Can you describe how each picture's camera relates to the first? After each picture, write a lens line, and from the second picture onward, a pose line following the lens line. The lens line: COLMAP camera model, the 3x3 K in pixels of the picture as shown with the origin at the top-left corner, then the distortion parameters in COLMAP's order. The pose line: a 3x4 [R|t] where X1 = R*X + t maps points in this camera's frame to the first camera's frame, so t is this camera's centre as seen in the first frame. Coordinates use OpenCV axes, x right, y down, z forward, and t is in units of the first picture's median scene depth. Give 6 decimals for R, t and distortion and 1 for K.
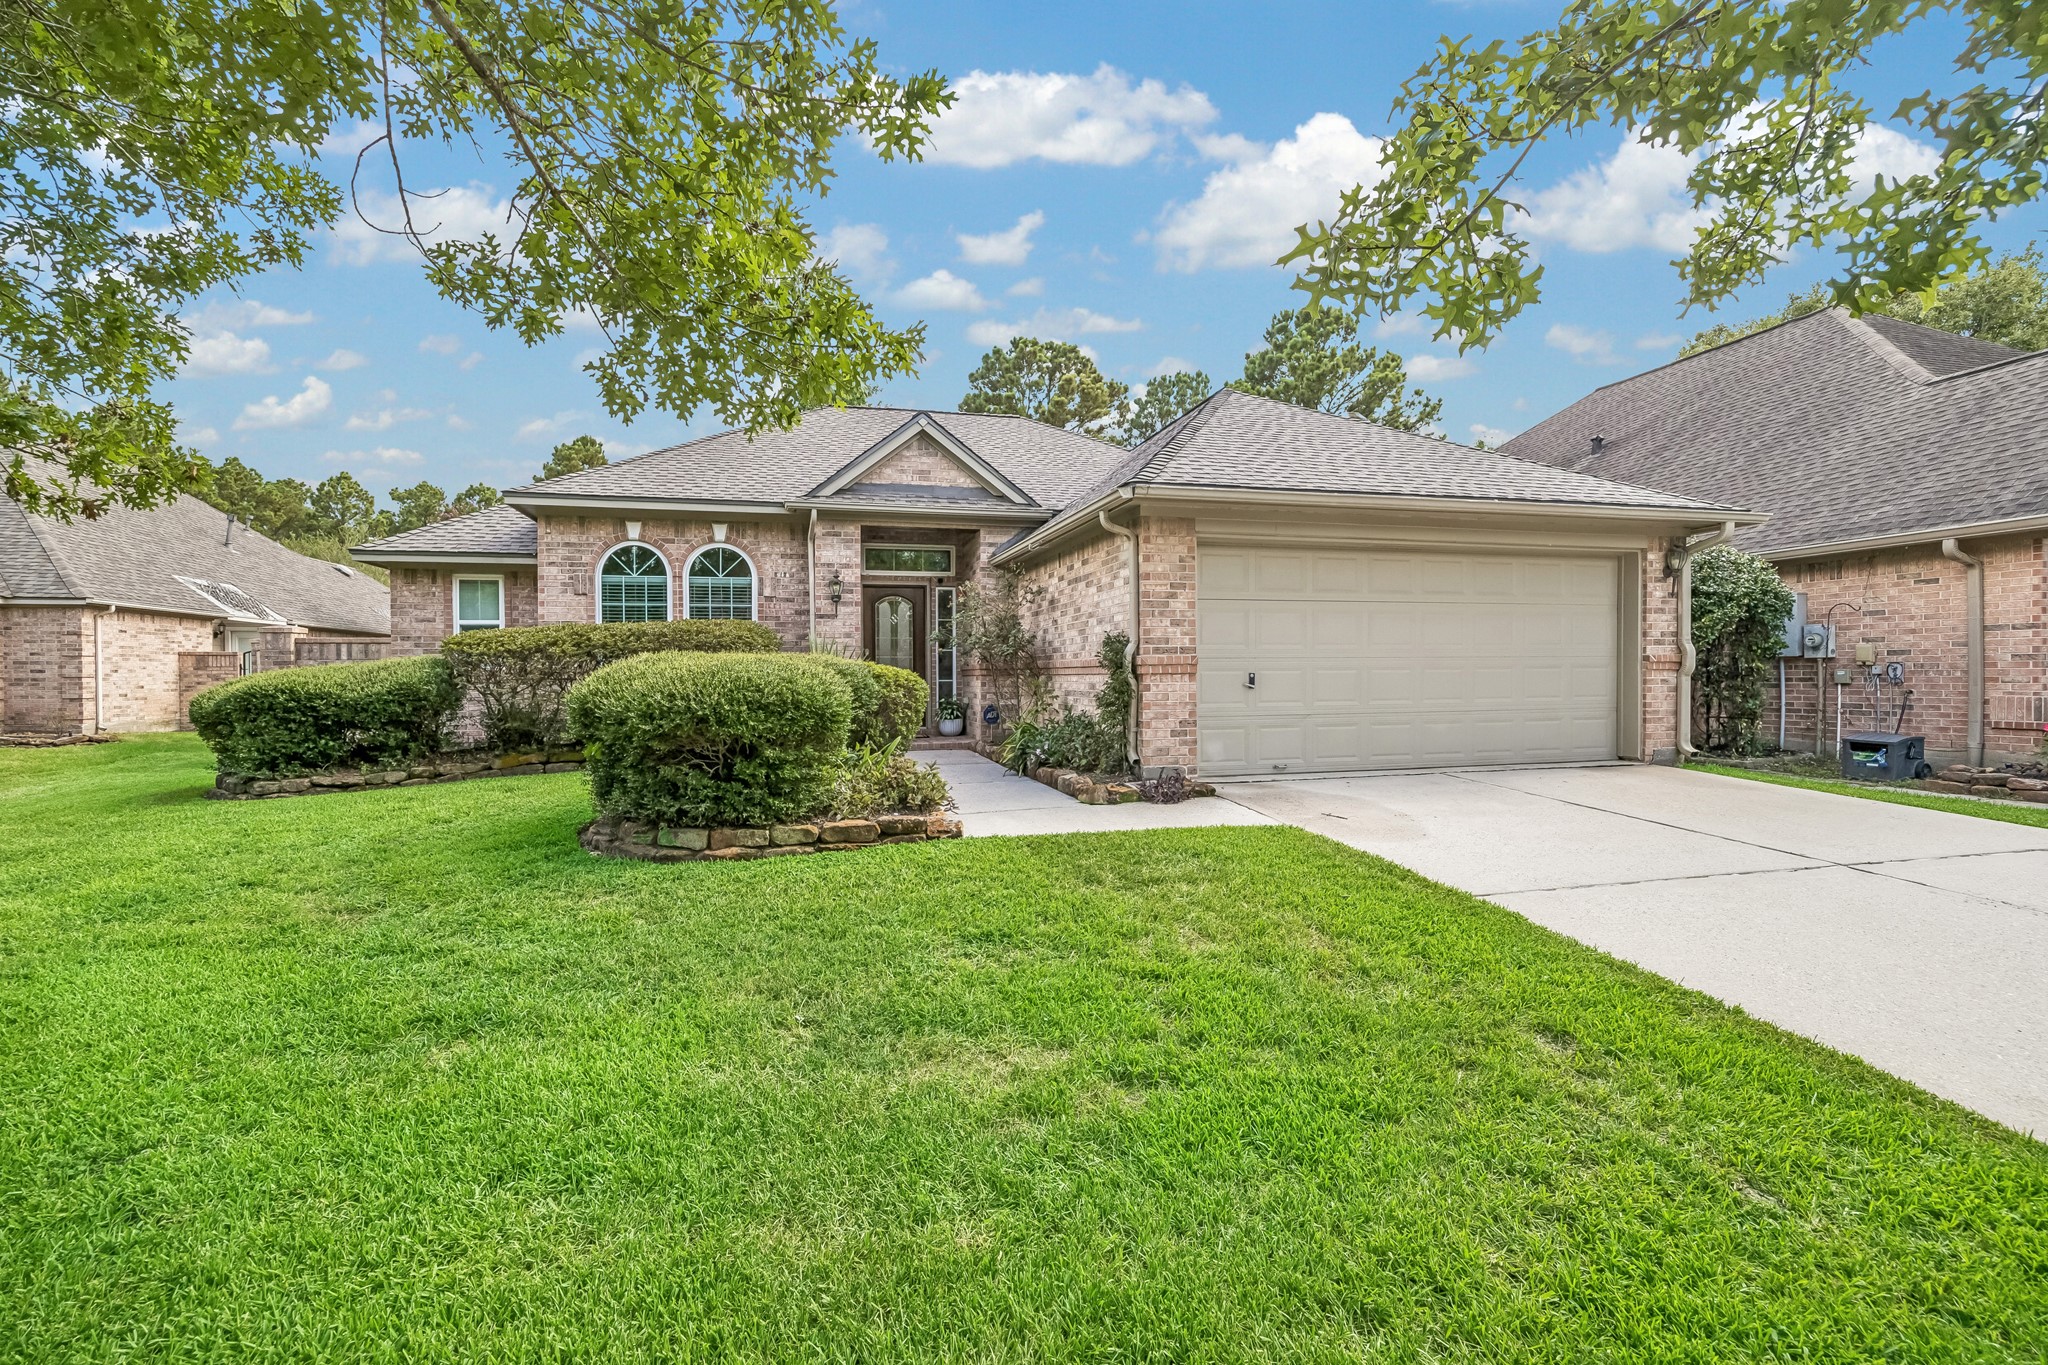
lens RADIAL K [[930.4, 0, 1032.2], [0, 930.4, 692.4], [0, 0, 1]] dist [-0.013914, -0.000109]
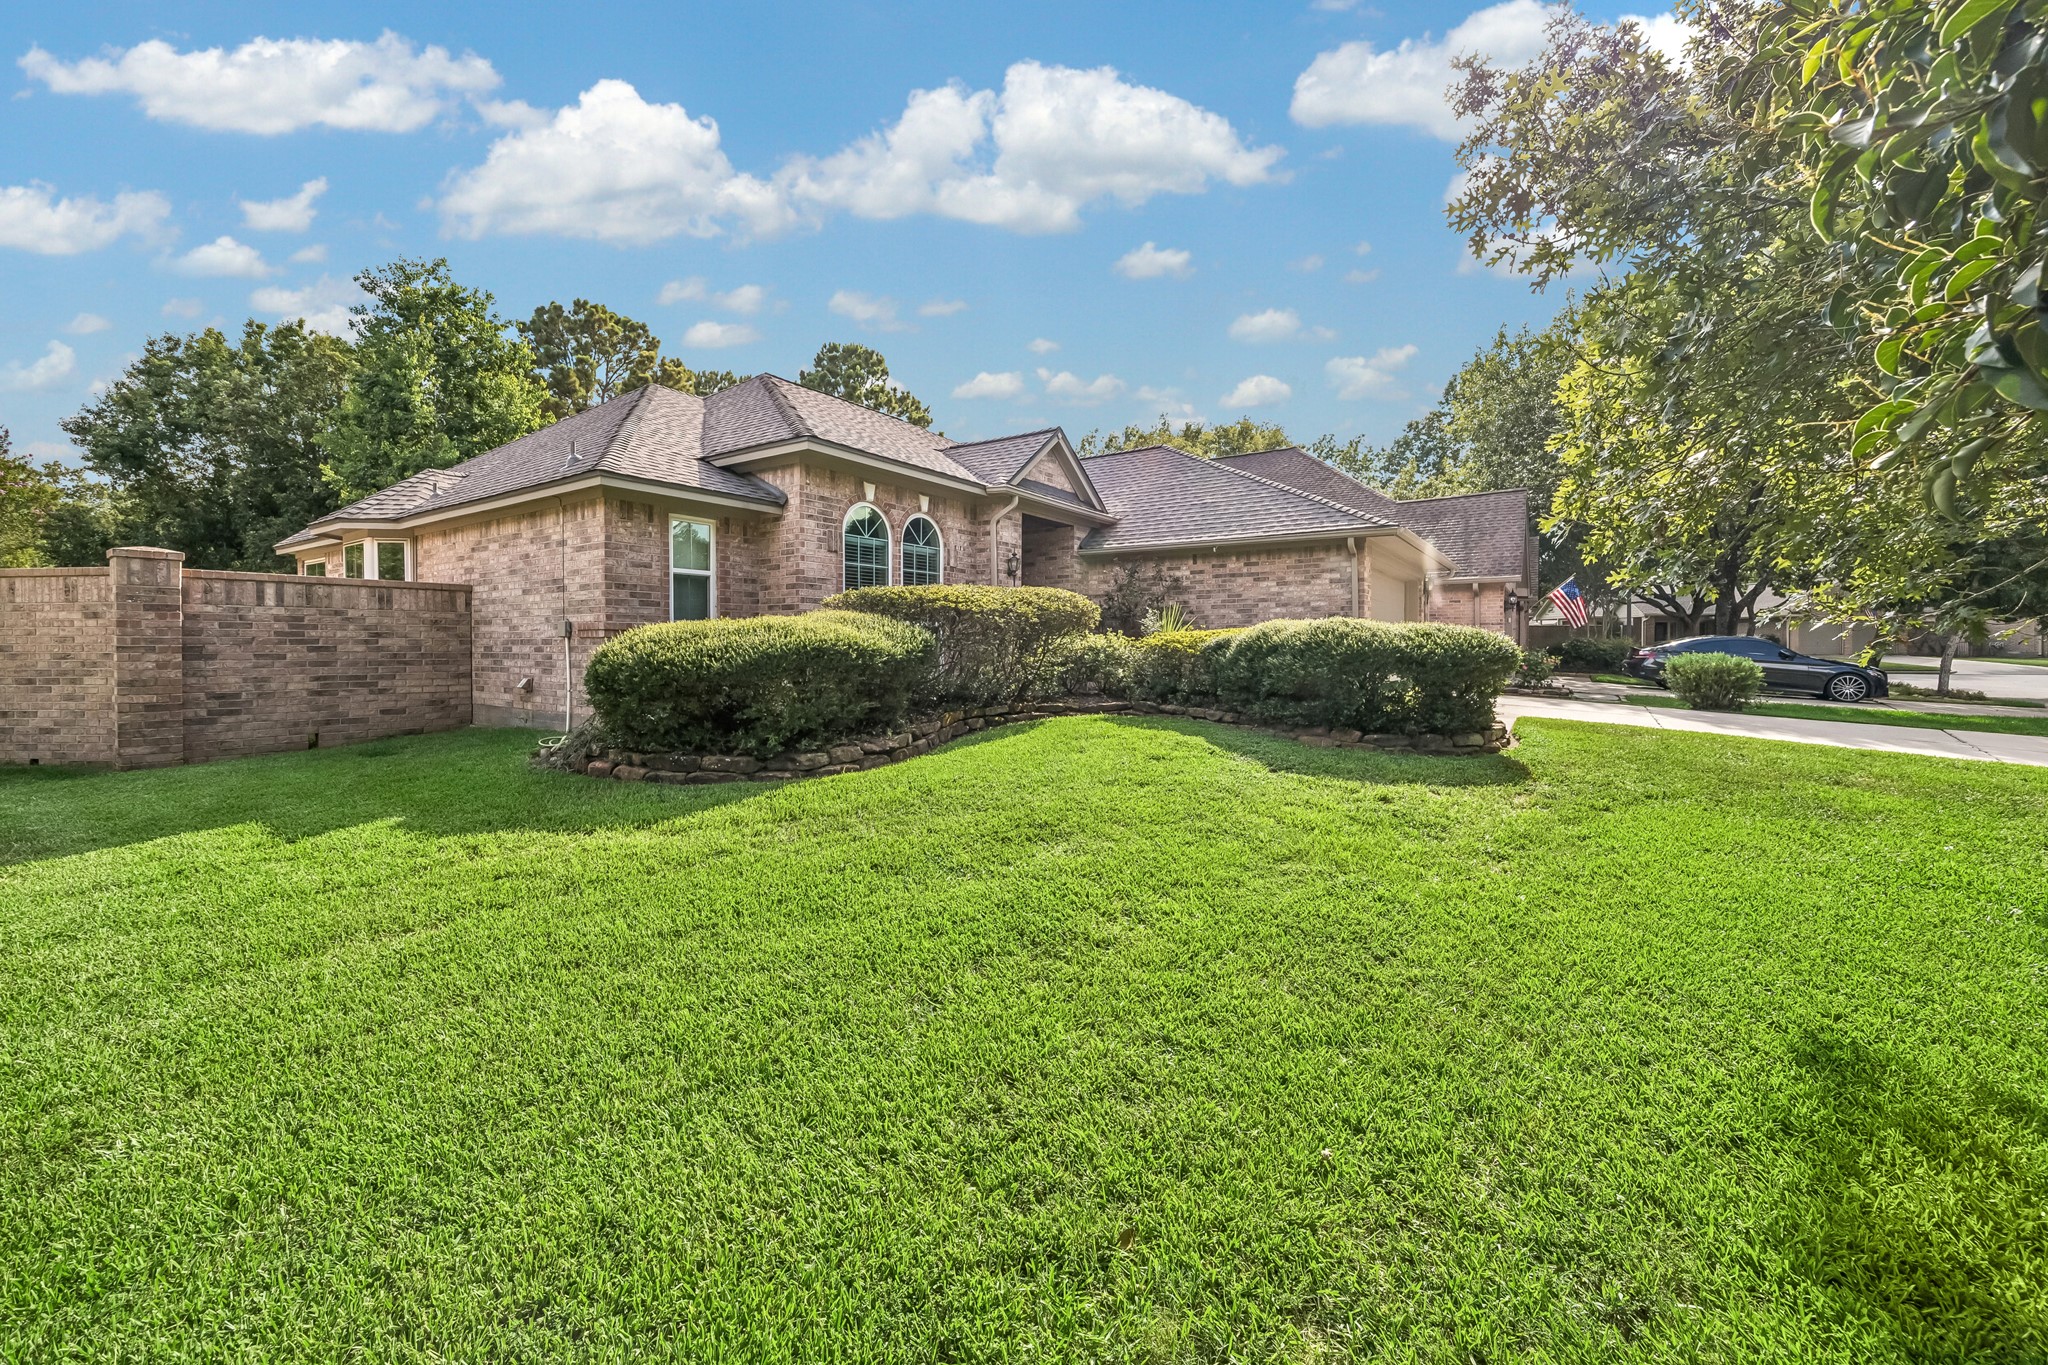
lens RADIAL K [[789.2, 0, 1029.7], [0, 789.2, 662.6], [0, 0, 1]] dist [-0.011043, 0.000031]
pose [[0.759015, -0.004589, 0.651057, -0.850295], [0.003019, 0.999989, 0.003528, 0.007692], [-0.651066, -0.000712, 0.759020, 0.236835]]
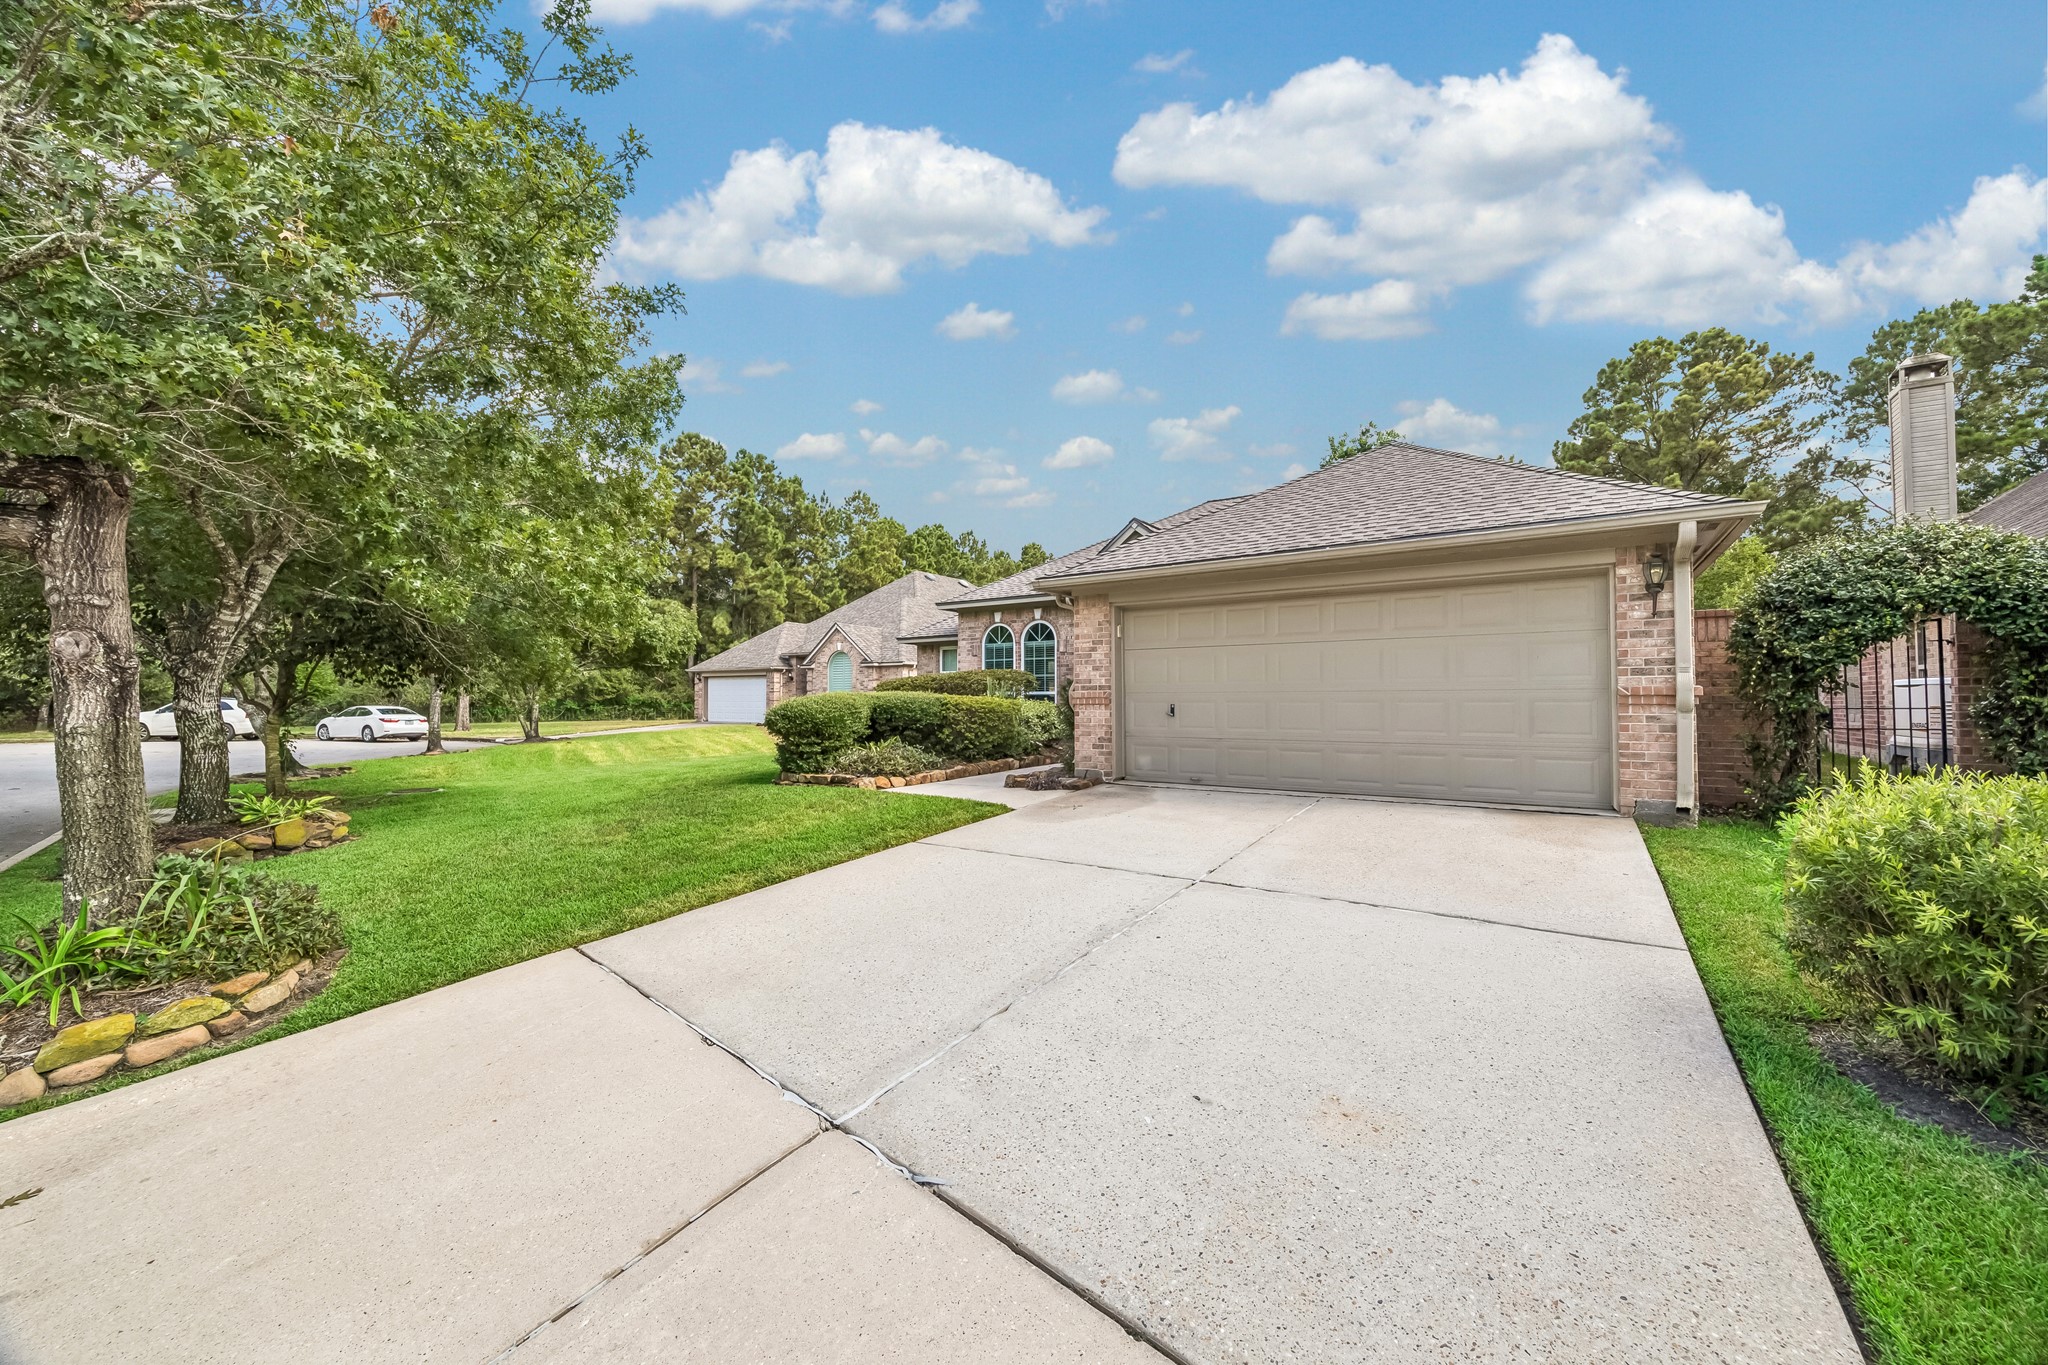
lens RADIAL K [[789.2, 0, 1030.0], [0, 789.2, 674.2], [0, 0, 1]] dist [-0.011043, 0.000031]
pose [[0.648873, -0.018507, -0.760672, 0.716871], [-0.018880, 0.999005, -0.040411, -0.010867], [0.760662, 0.040583, 0.647878, 0.099635]]
